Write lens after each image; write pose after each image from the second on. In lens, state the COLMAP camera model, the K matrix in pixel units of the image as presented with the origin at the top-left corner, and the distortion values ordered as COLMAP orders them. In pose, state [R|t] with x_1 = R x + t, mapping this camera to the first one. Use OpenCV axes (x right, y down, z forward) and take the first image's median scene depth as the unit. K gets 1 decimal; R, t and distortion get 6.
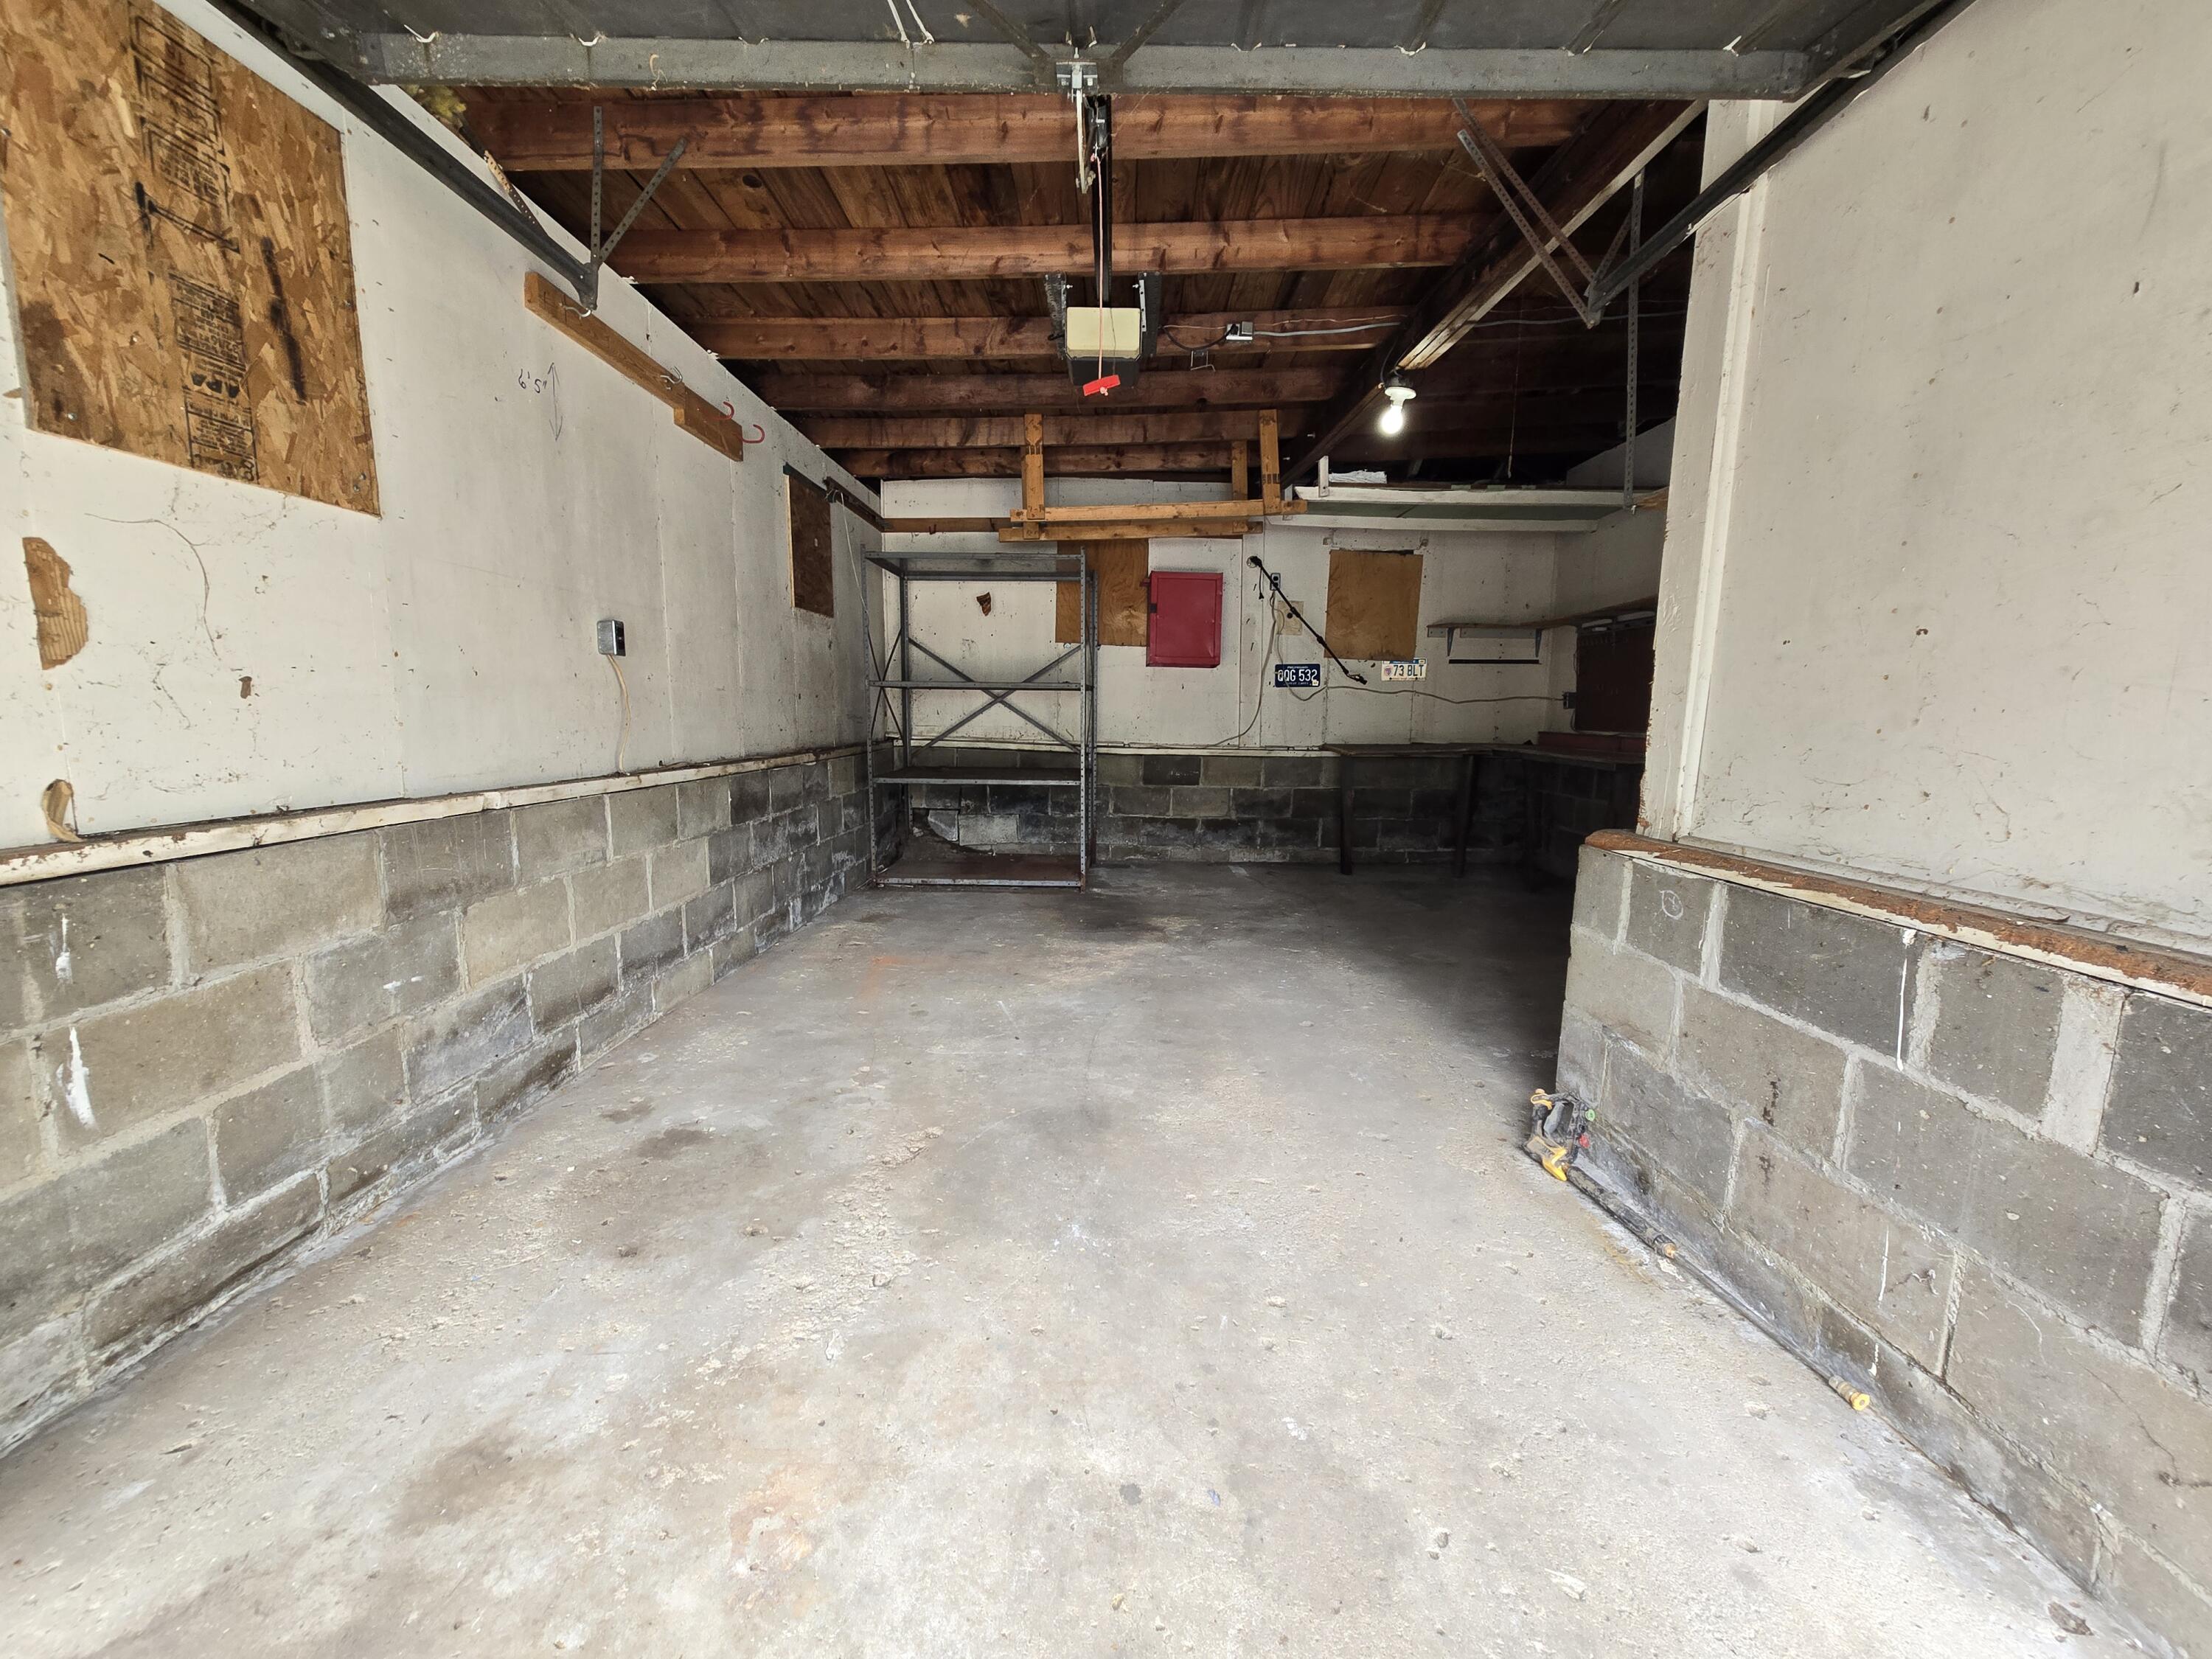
lens RADIAL K [[909.1, 0, 1120.6], [0, 909.1, 828.8], [0, 0, 1]] dist [0.002832, 0.000448]
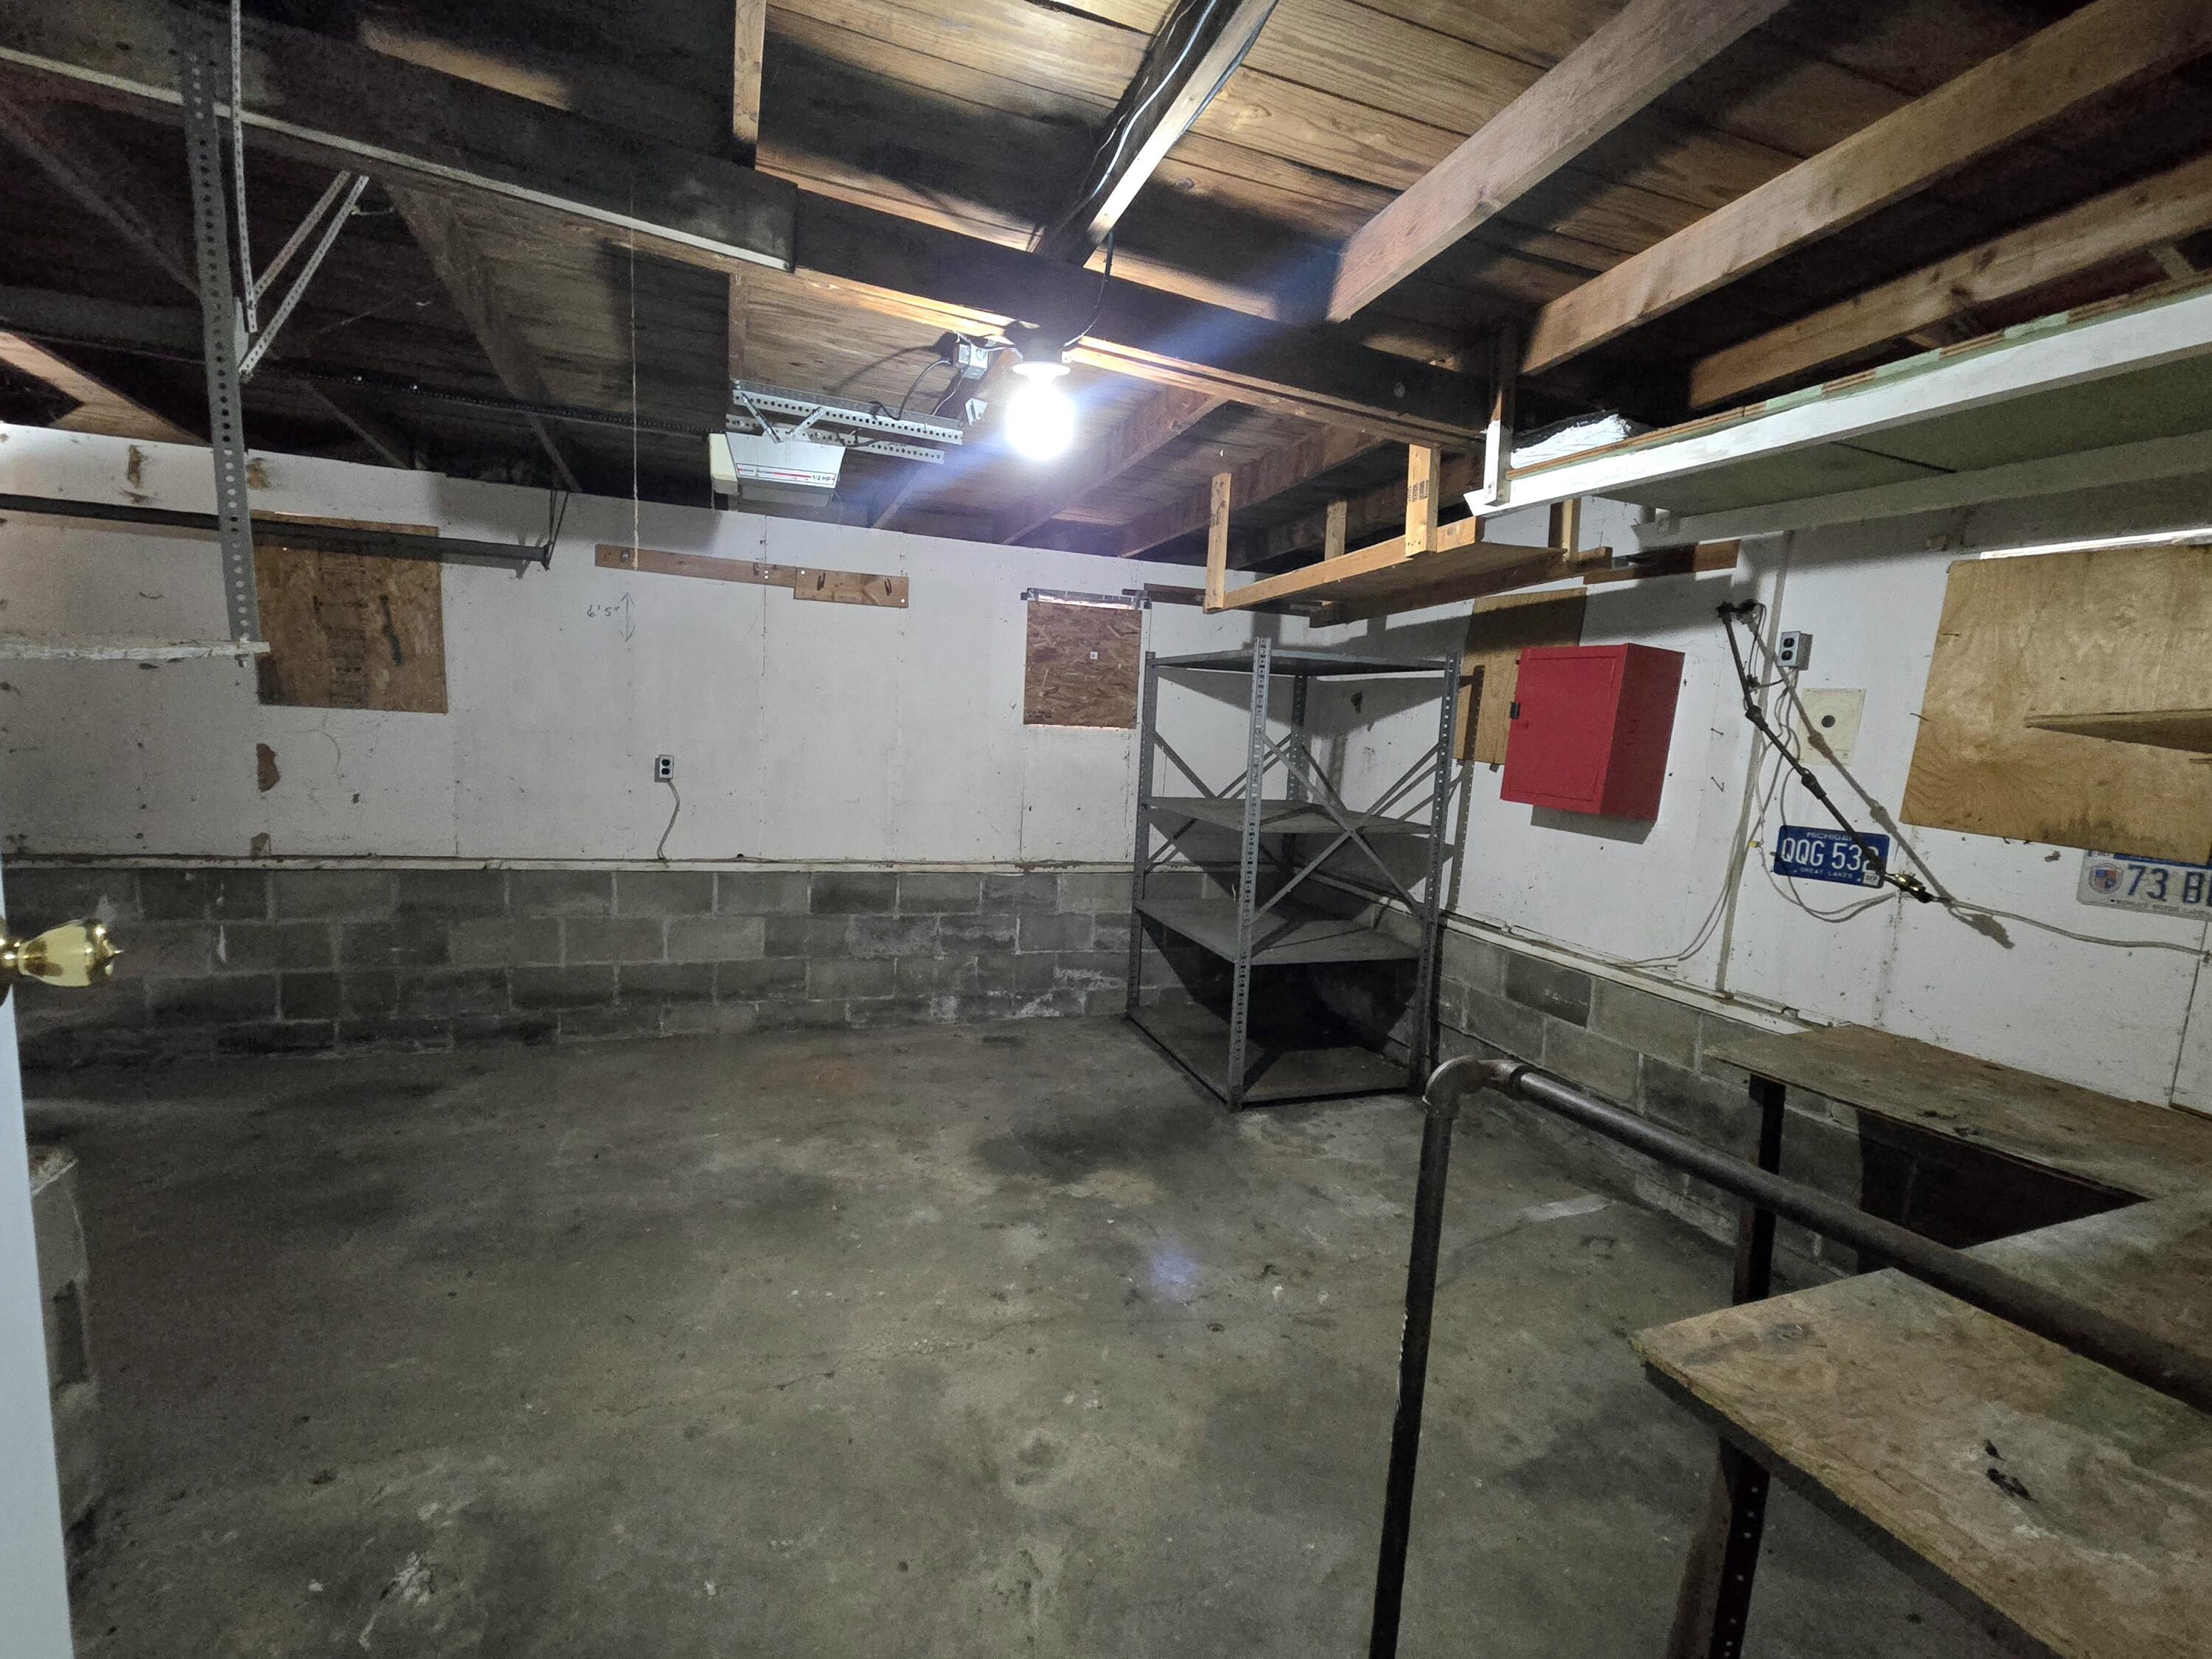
lens RADIAL K [[968.0, 0, 1101.9], [0, 968.0, 833.2], [0, 0, 1]] dist [0.001083, 0.000339]
pose [[0.338502, 0.116787, -0.933690, 1.503670], [-0.175154, 0.982746, 0.059422, -0.426865], [0.924520, 0.143425, 0.353117, 1.495048]]
